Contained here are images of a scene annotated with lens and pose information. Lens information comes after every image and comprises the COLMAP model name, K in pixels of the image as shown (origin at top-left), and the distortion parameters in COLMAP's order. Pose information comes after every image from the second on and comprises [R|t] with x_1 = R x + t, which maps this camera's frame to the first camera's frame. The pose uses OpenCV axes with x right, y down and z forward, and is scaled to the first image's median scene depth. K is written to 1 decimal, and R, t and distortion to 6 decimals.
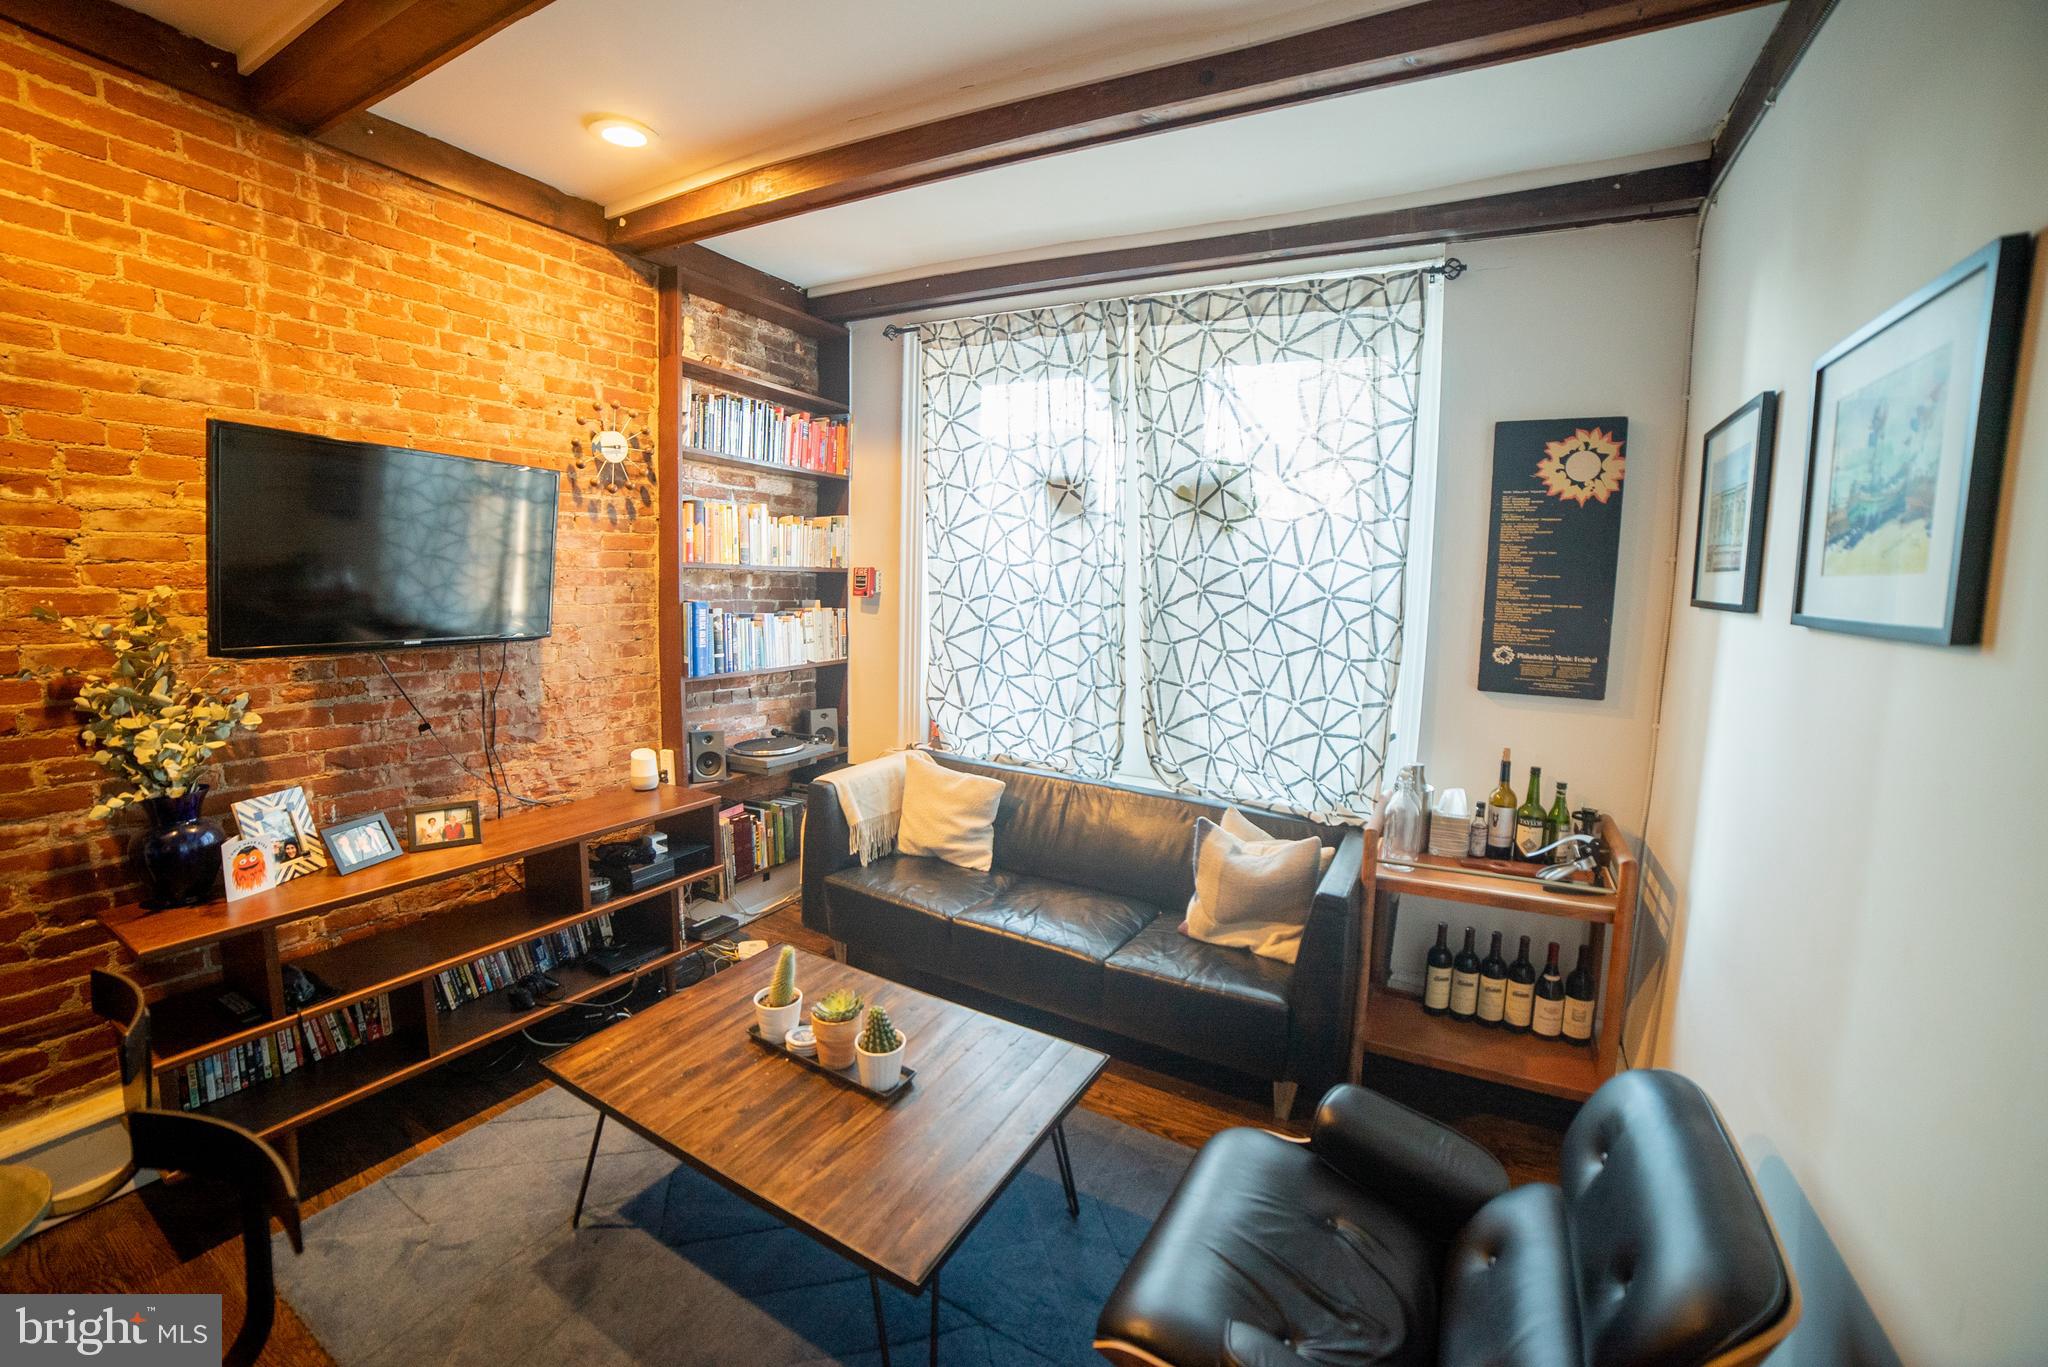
lens RADIAL K [[830.8, 0, 1018.0], [0, 830.8, 667.7], [0, 0, 1]] dist [-0.097618, 0.031496]
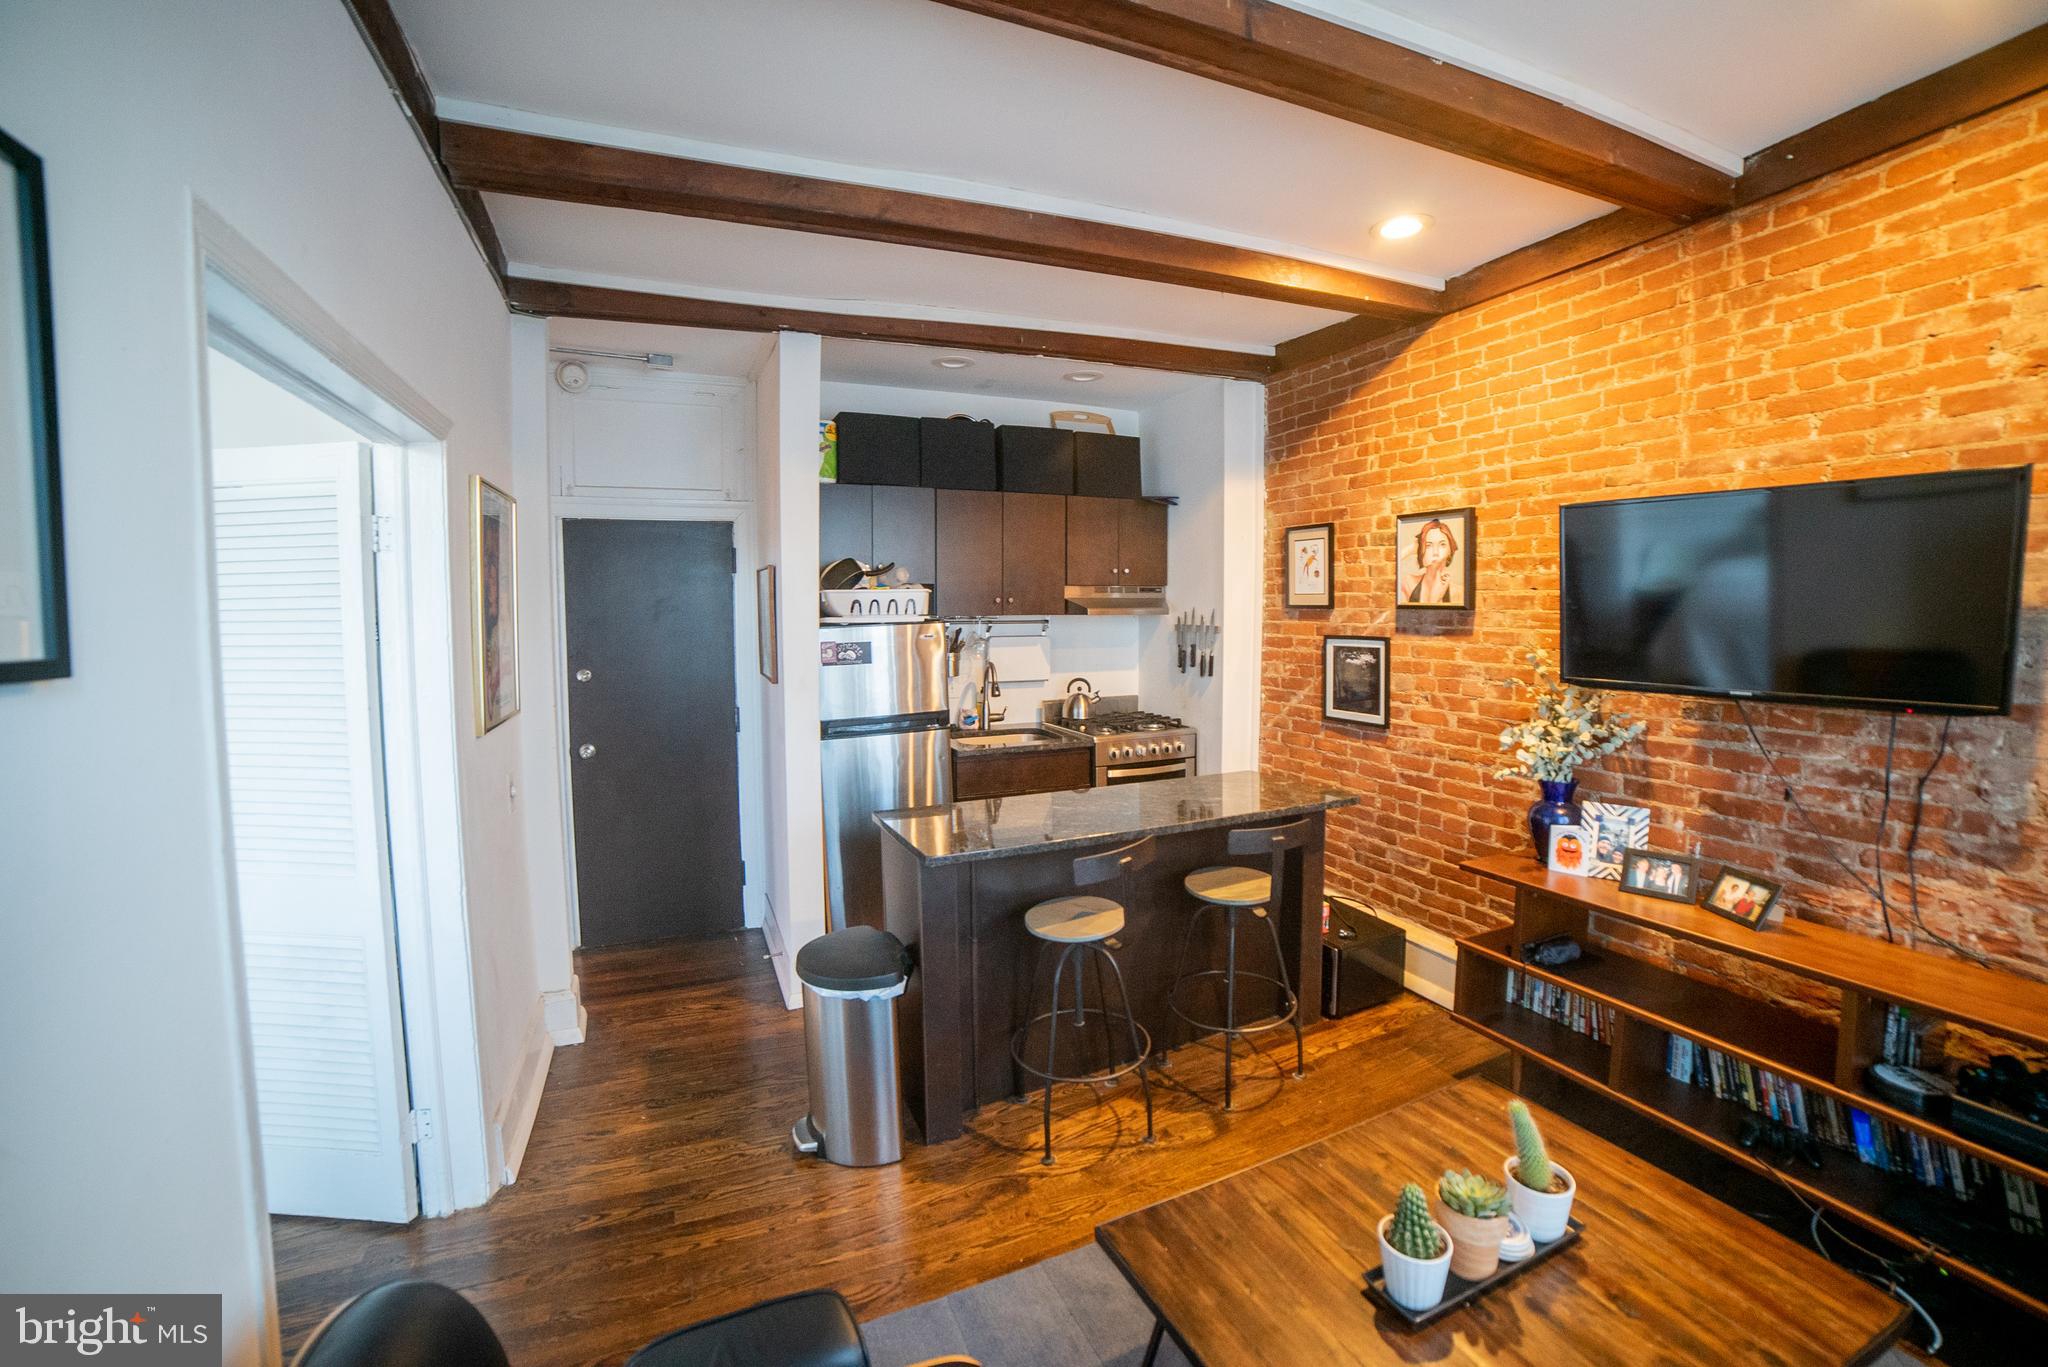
lens RADIAL K [[835.8, 0, 1017.8], [0, 835.8, 668.4], [0, 0, 1]] dist [-0.115033, 0.040949]
pose [[-0.589296, 0.036169, -0.807107, 0.420361], [-0.096438, 0.988706, 0.114719, -0.072703], [0.802141, 0.145439, -0.579152, 0.725816]]
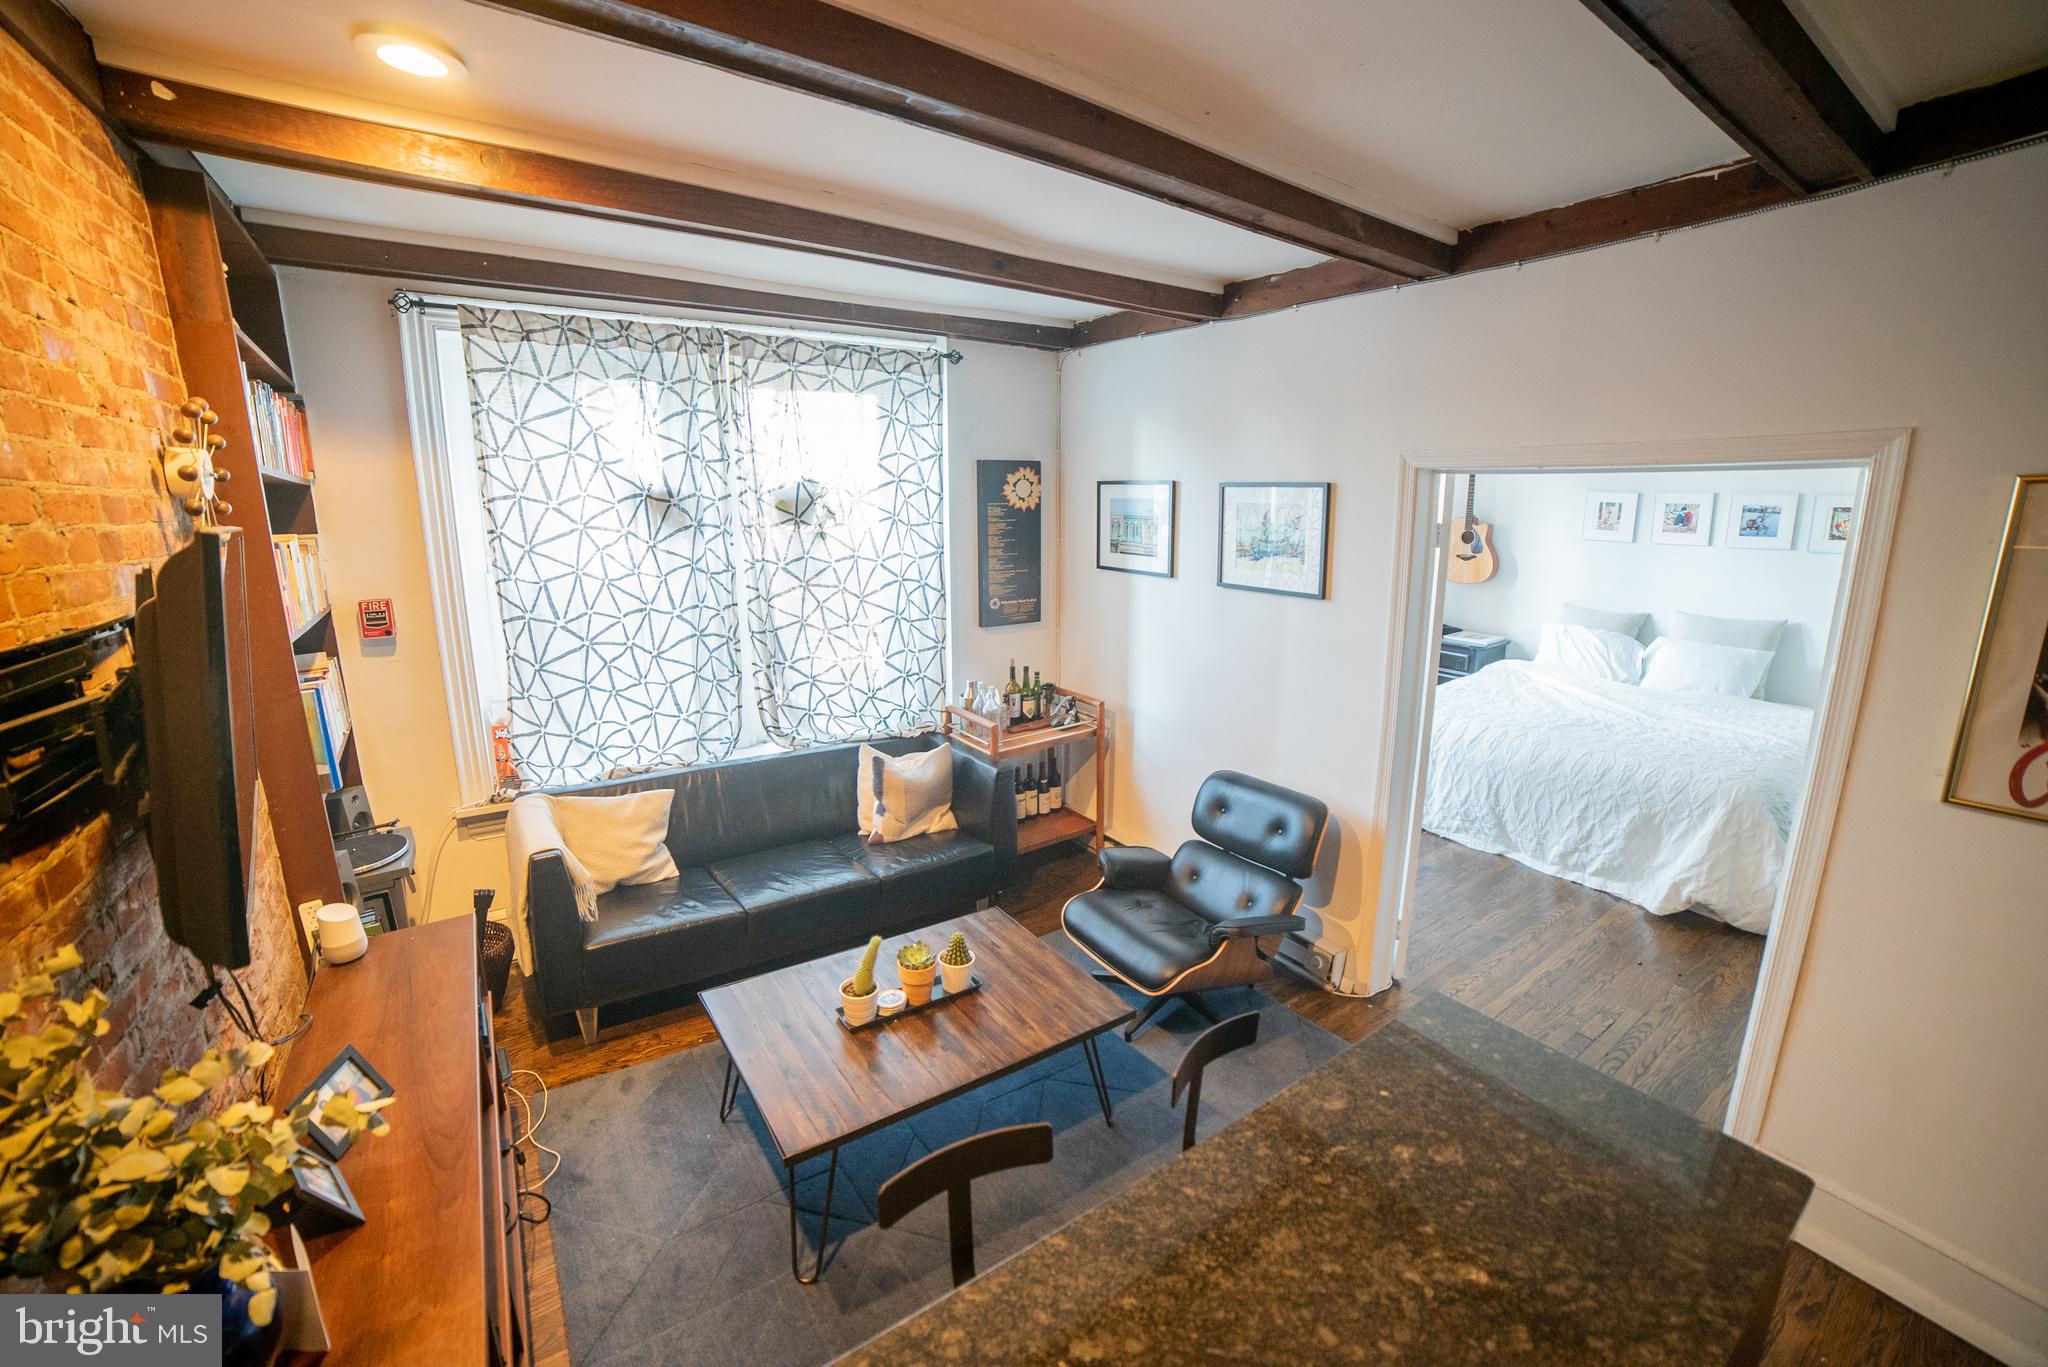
lens RADIAL K [[828.3, 0, 1012.7], [0, 828.3, 665.9], [0, 0, 1]] dist [-0.105534, 0.033979]
pose [[0.453169, -0.206041, 0.867286, -0.872094], [0.120049, 0.978164, 0.169655, -0.174273], [-0.883304, 0.027235, 0.468009, 0.185740]]
